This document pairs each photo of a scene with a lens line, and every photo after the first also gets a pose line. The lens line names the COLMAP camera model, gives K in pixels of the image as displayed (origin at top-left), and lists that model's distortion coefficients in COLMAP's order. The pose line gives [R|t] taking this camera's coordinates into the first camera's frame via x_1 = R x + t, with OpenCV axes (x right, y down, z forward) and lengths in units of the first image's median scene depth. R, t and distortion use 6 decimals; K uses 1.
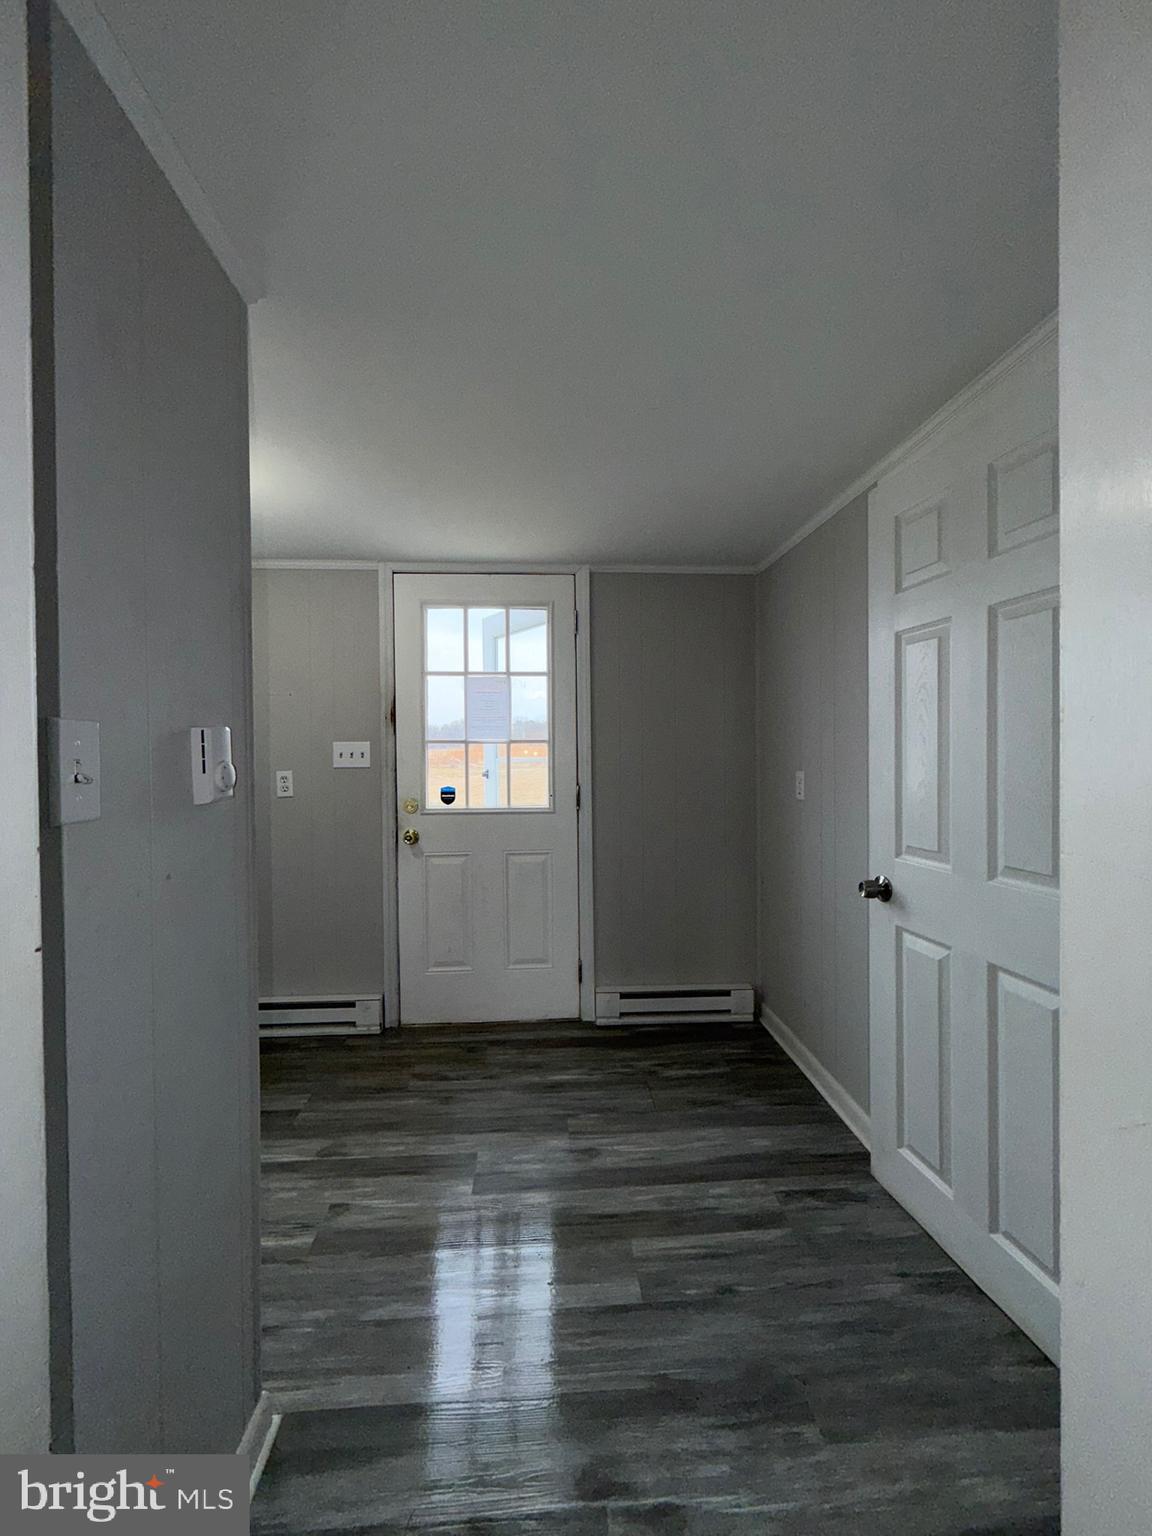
lens RADIAL K [[613.1, 0, 574.0], [0, 613.1, 759.7], [0, 0, 1]] dist [-0.000993, 0.000276]
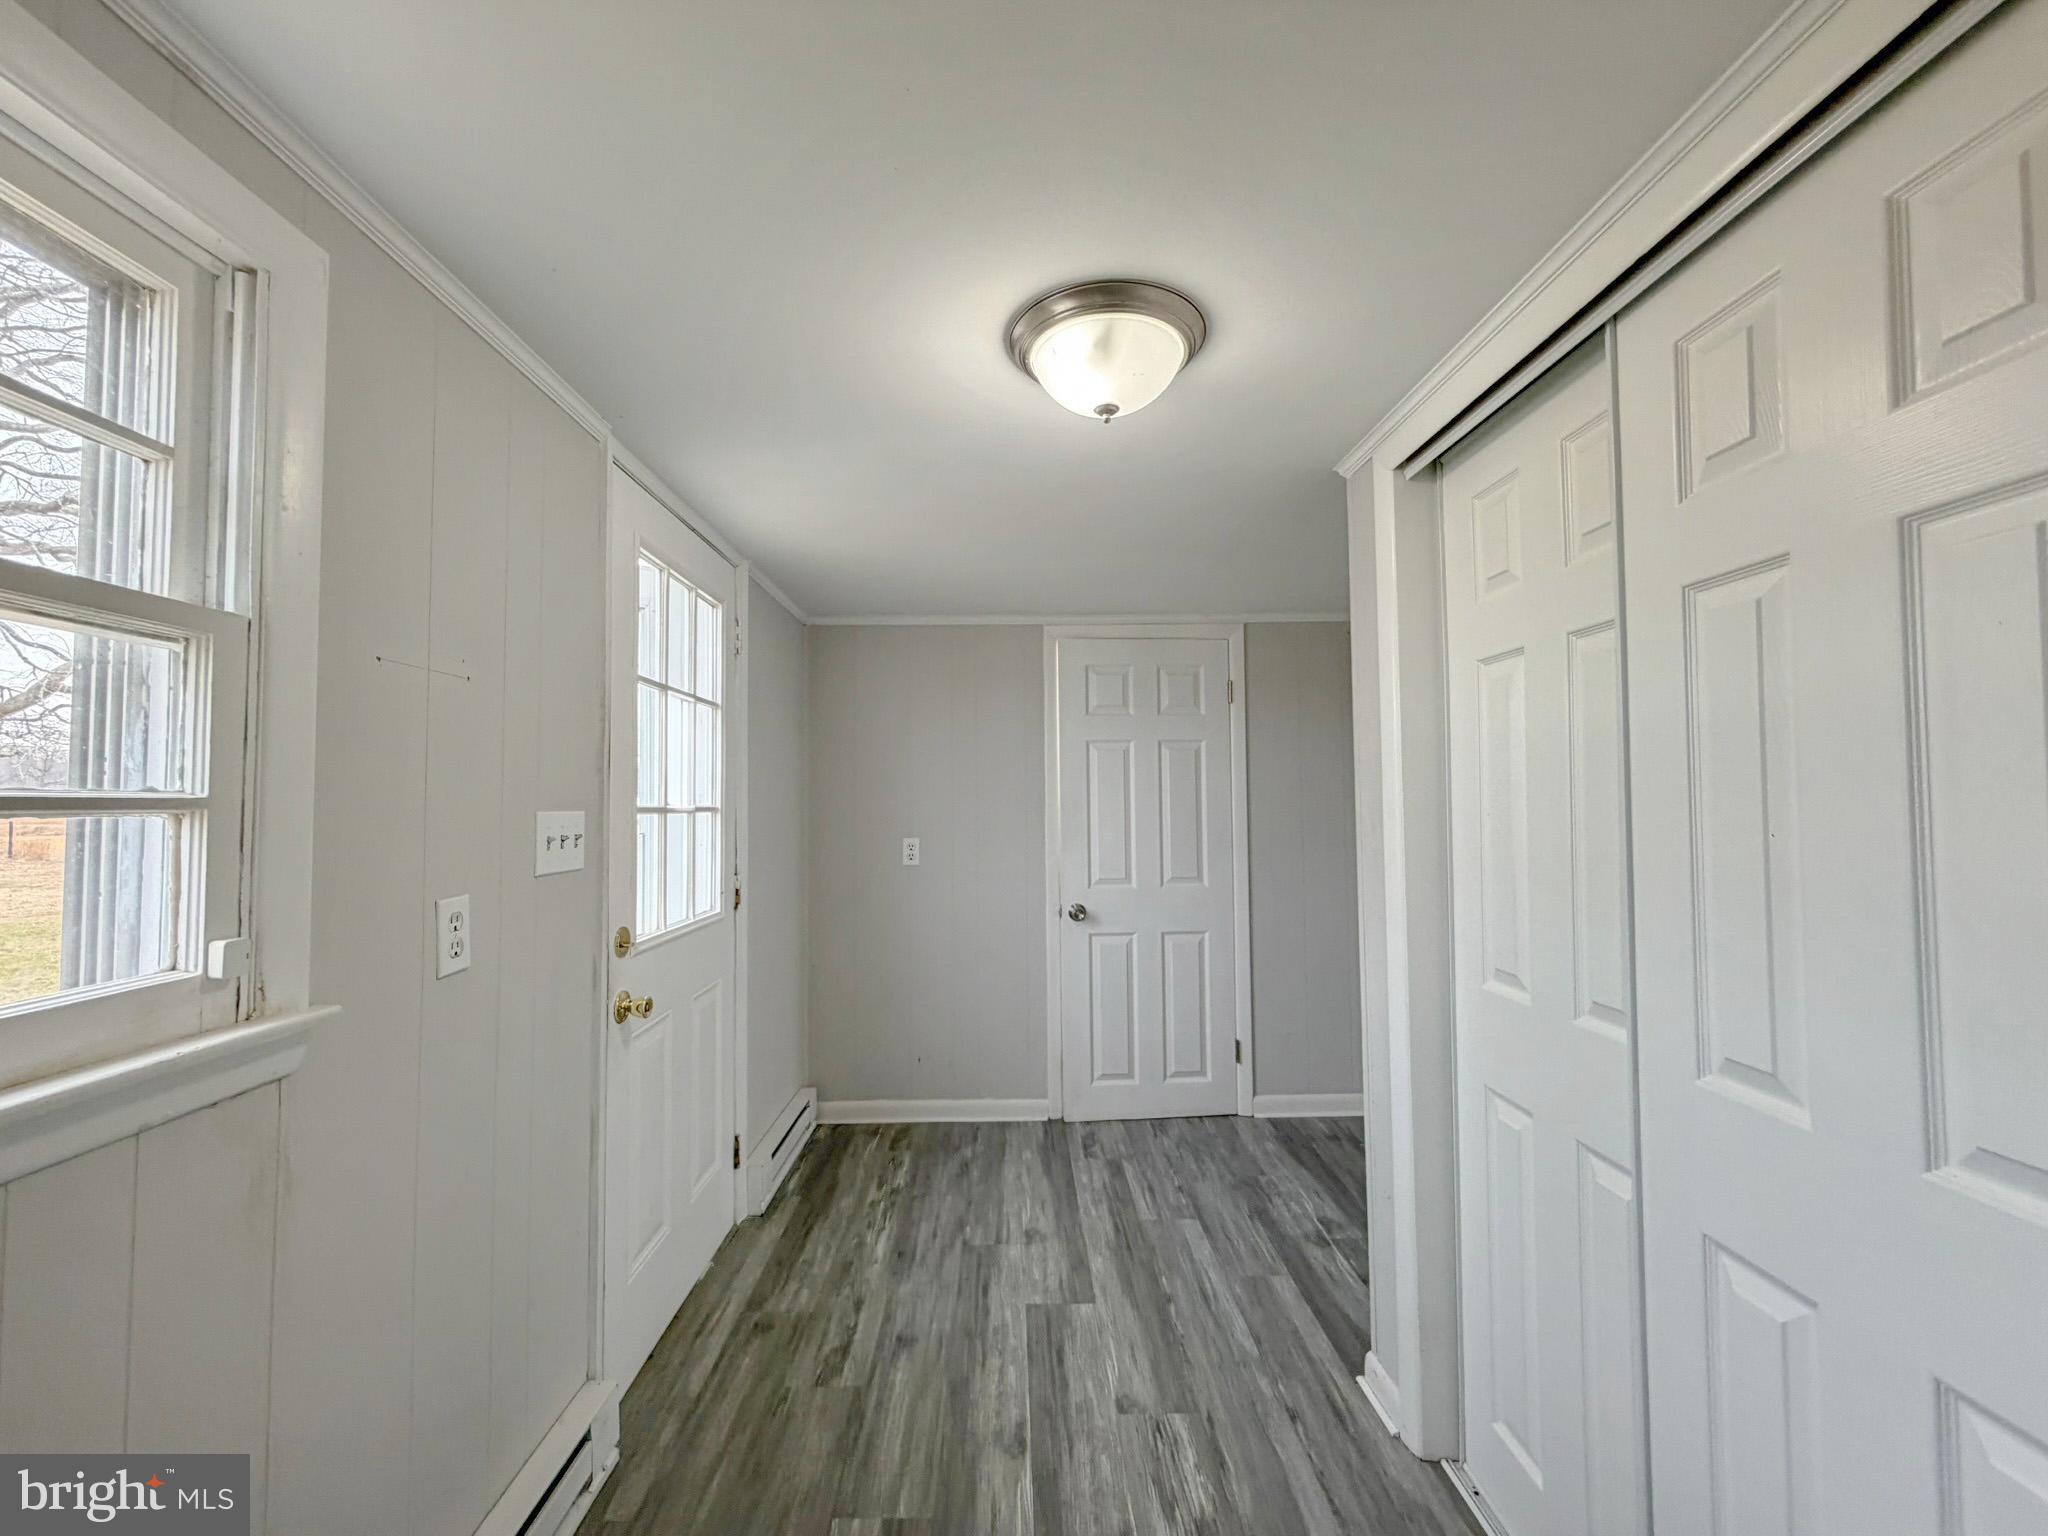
lens RADIAL K [[811.4, 0, 1024.0], [0, 811.4, 768.0], [0, 0, 1]] dist [-0.000519, 0.000105]
pose [[0.048577, 0.048020, 0.997664, -1.158364], [0.021653, 0.998558, -0.049117, -0.031172], [-0.998585, 0.023989, 0.047467, 0.833718]]
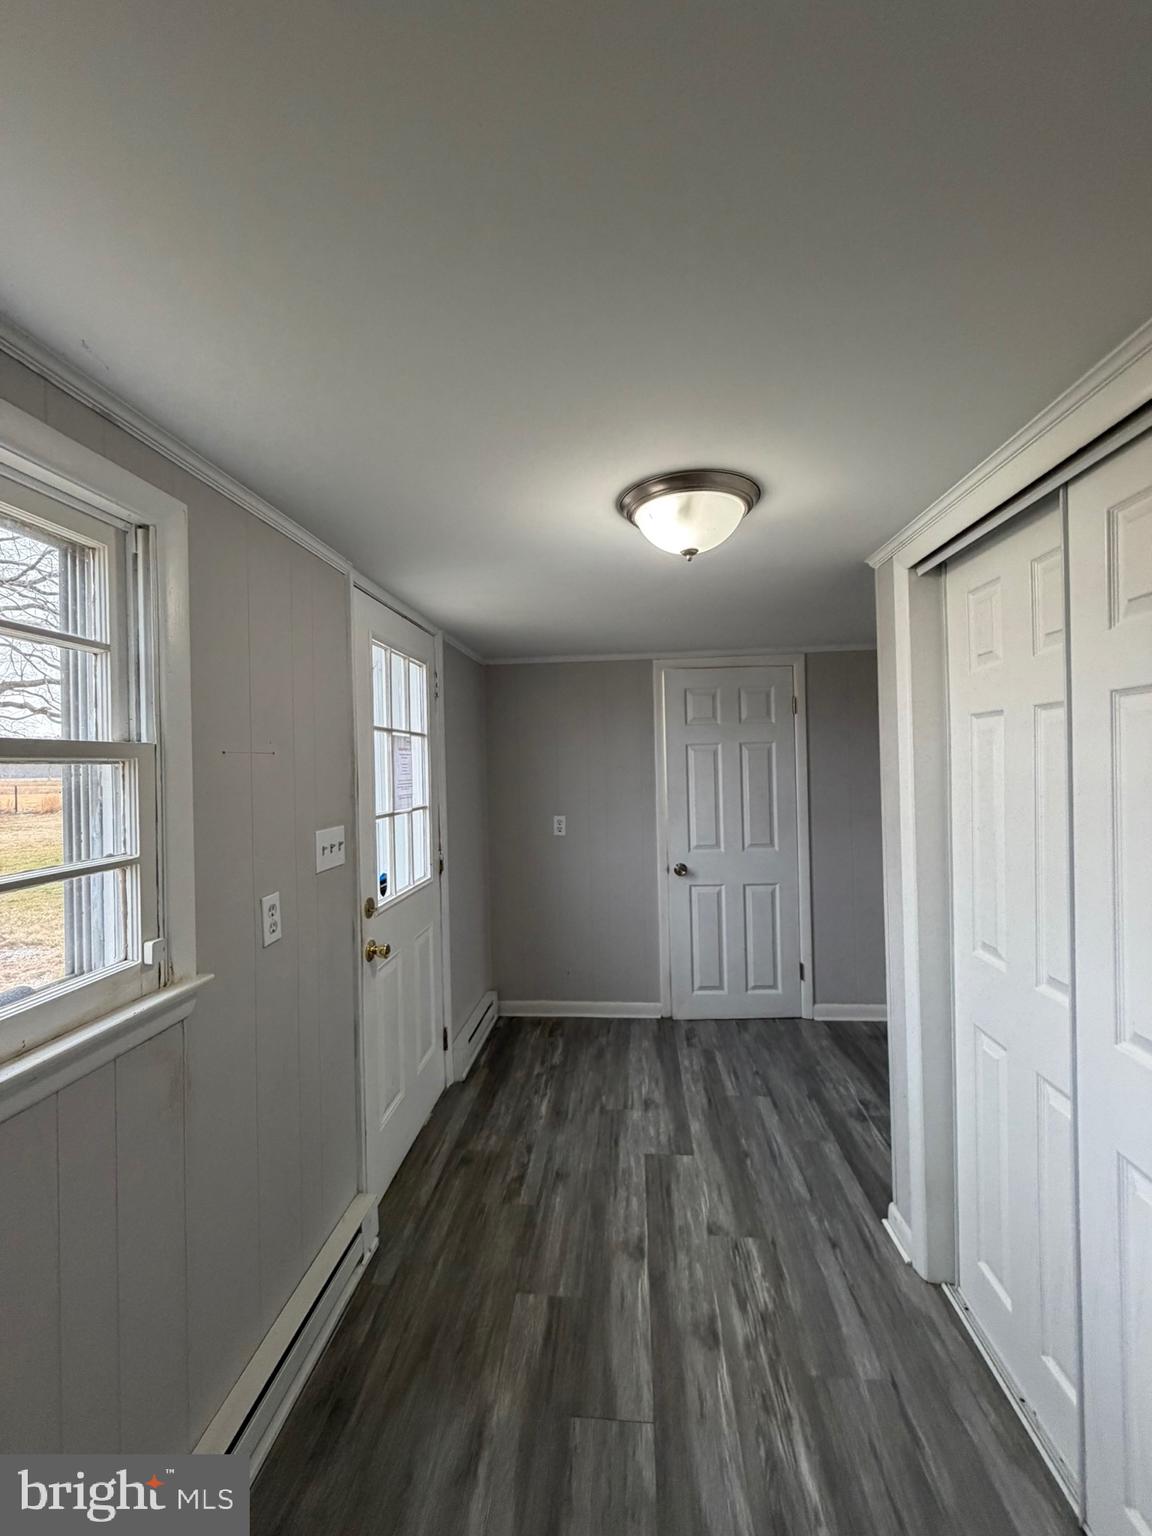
lens RADIAL K [[609.7, 0, 581.7], [0, 609.7, 759.3], [0, 0, 1]] dist [0.000233, -0.000265]
pose [[0.149775, 0.009850, 0.988671, -1.220007], [0.034555, 0.999287, -0.015190, -0.105222], [-0.988116, 0.036439, 0.149328, 0.817955]]
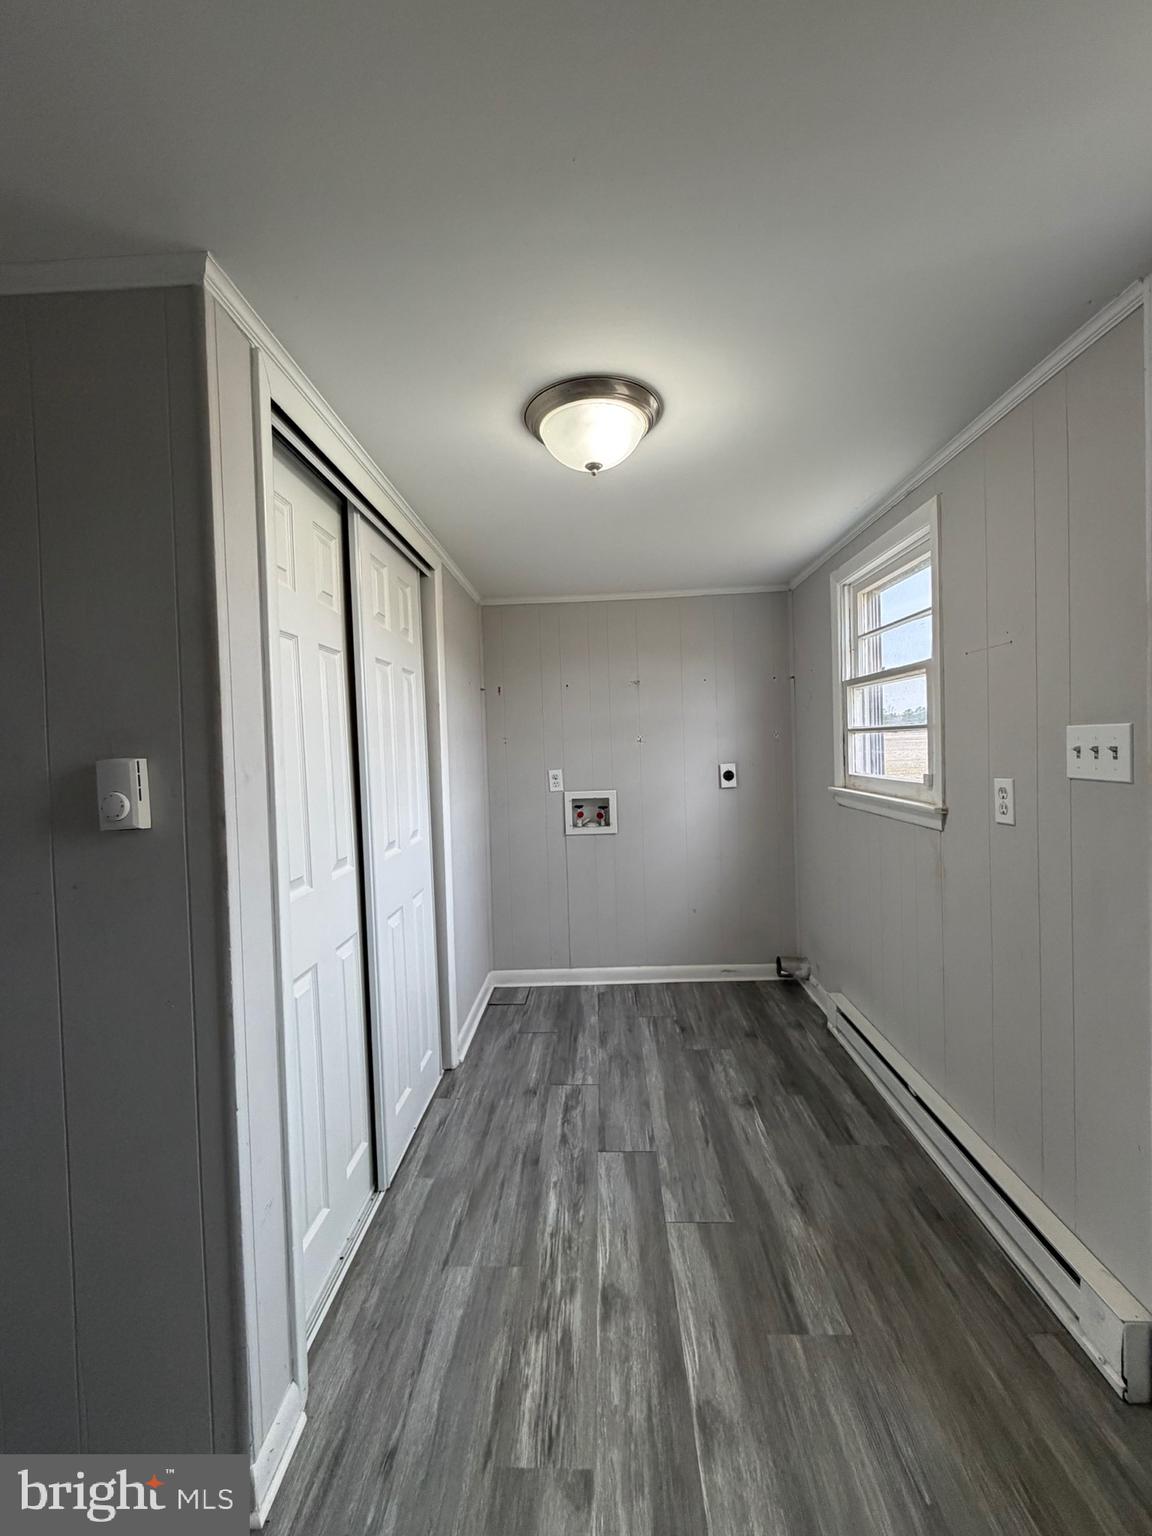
lens RADIAL K [[613.4, 0, 582.8], [0, 613.4, 762.6], [0, 0, 1]] dist [0.000288, -0.000058]
pose [[-0.098249, 0.040111, -0.994353, 0.169059], [0.018290, 0.999091, 0.038495, -0.032167], [0.994994, -0.014404, -0.098893, 0.844626]]
